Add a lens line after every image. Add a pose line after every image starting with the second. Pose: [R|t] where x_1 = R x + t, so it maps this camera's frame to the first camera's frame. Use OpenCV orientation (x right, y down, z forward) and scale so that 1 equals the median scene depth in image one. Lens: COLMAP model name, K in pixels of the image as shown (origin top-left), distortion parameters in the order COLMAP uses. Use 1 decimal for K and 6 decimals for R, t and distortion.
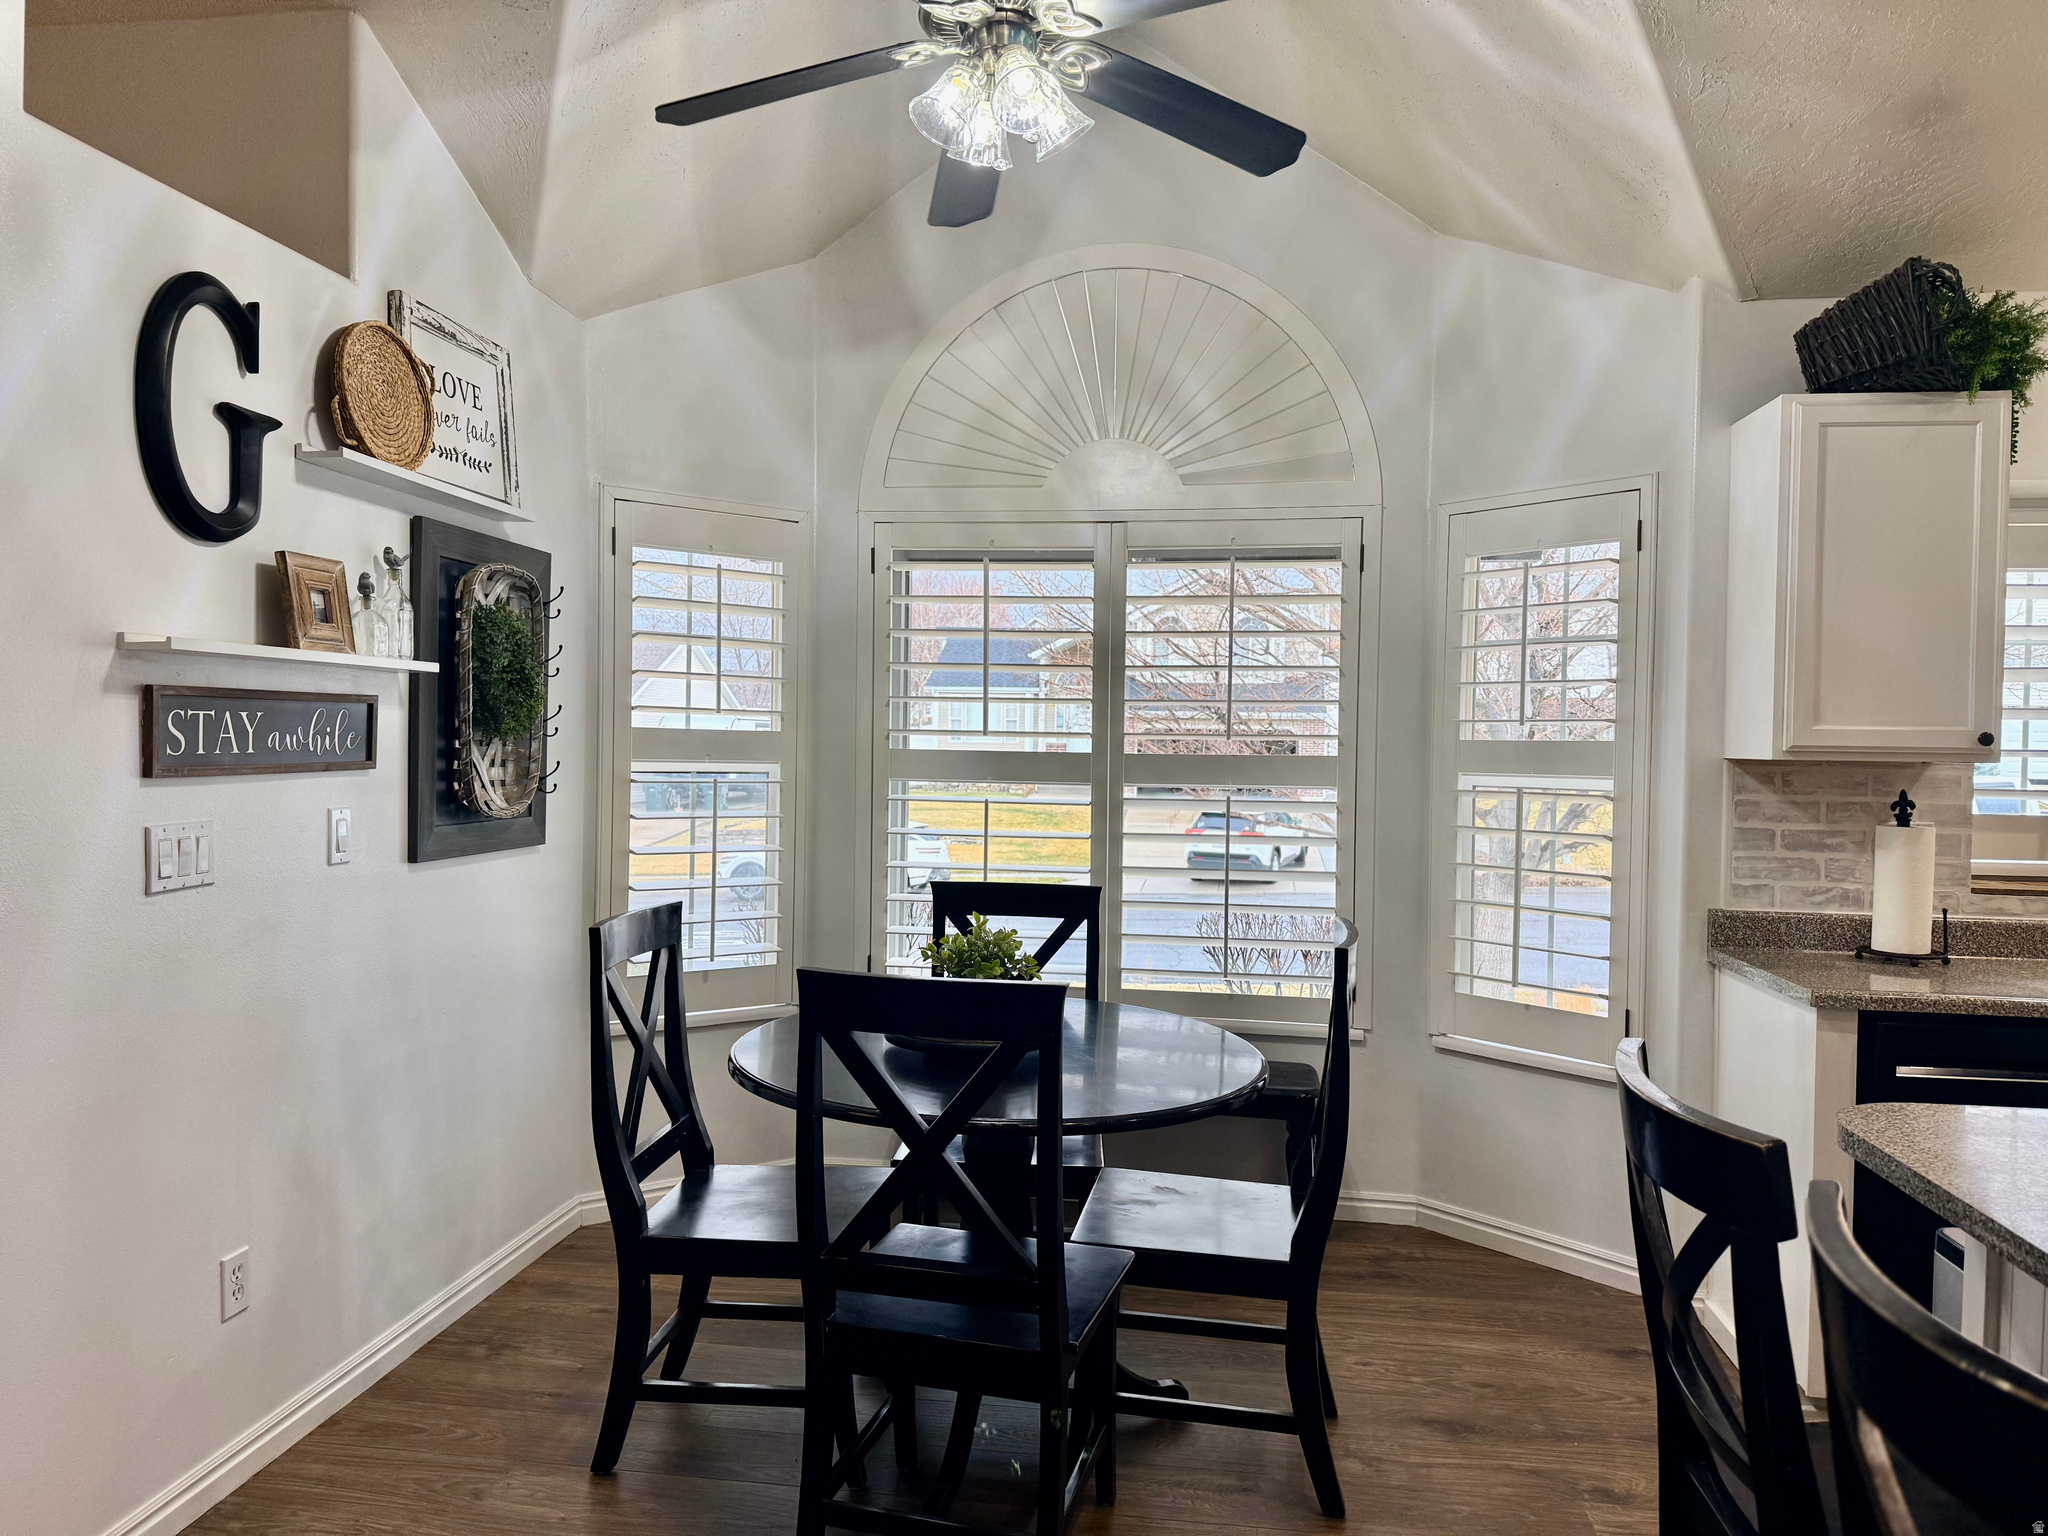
lens RADIAL K [[1429.2, 0, 1026.3], [0, 1429.2, 769.6], [0, 0, 1]] dist [0.091699, -0.095102]
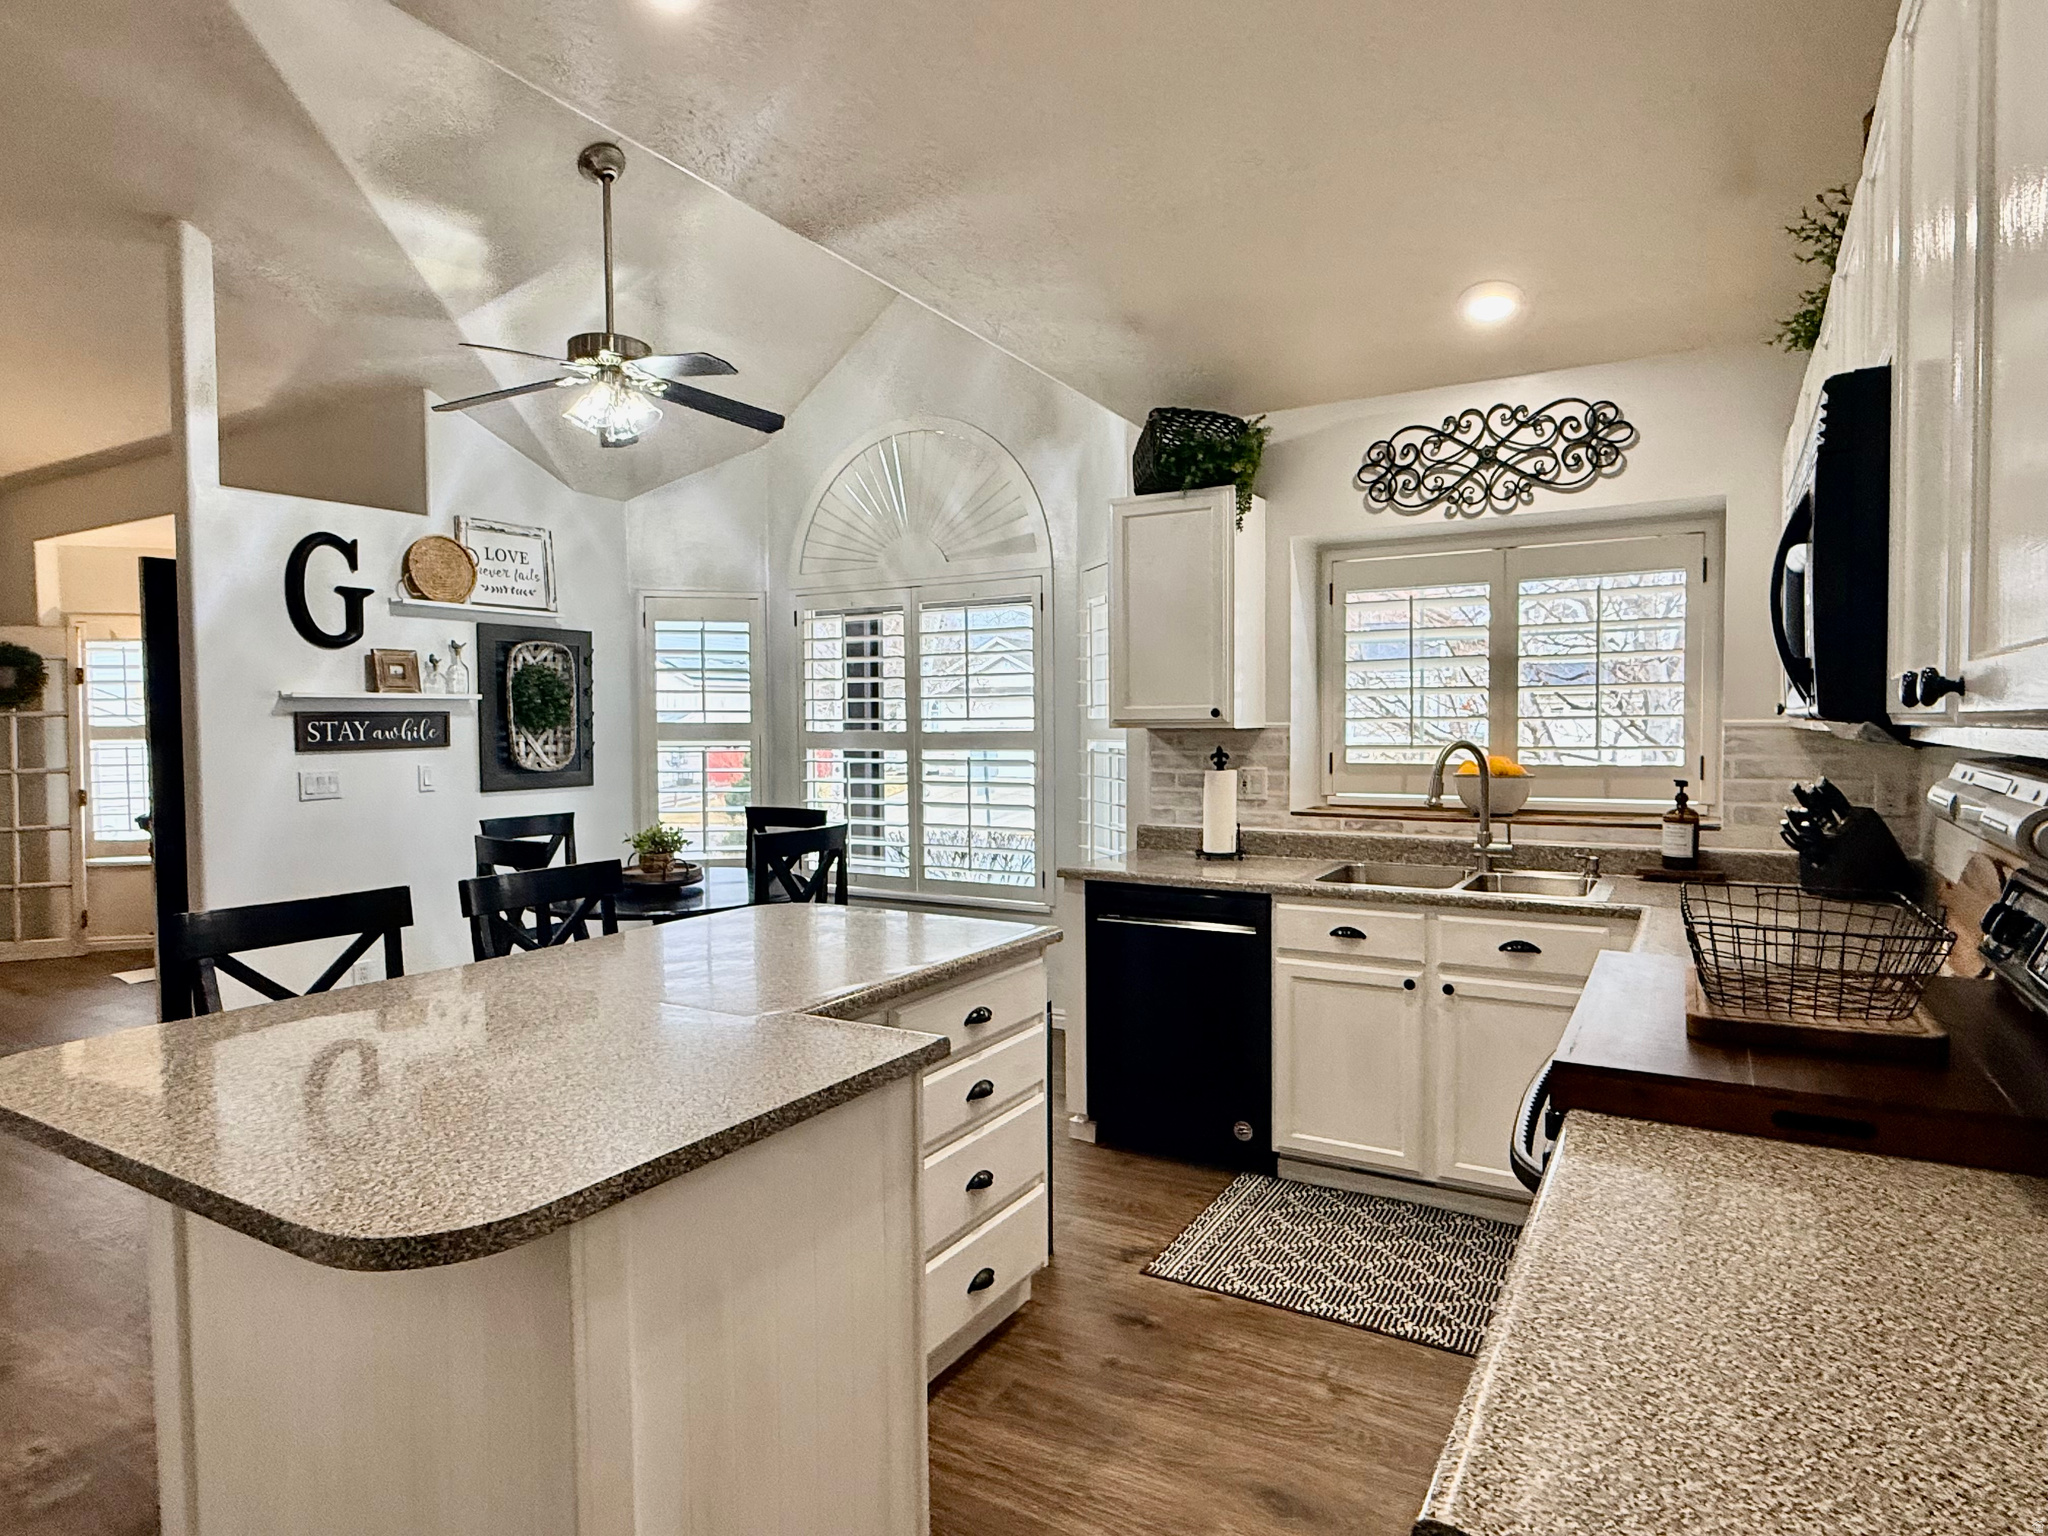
lens RADIAL K [[1167.1, 0, 1017.3], [0, 1167.1, 768.4], [0, 0, 1]] dist [-0.000593, 0.000167]
pose [[0.919118, -0.007338, -0.393915, 0.864977], [0.014231, 0.999792, 0.014582, 0.015986], [0.393726, -0.019008, 0.919031, -0.201686]]
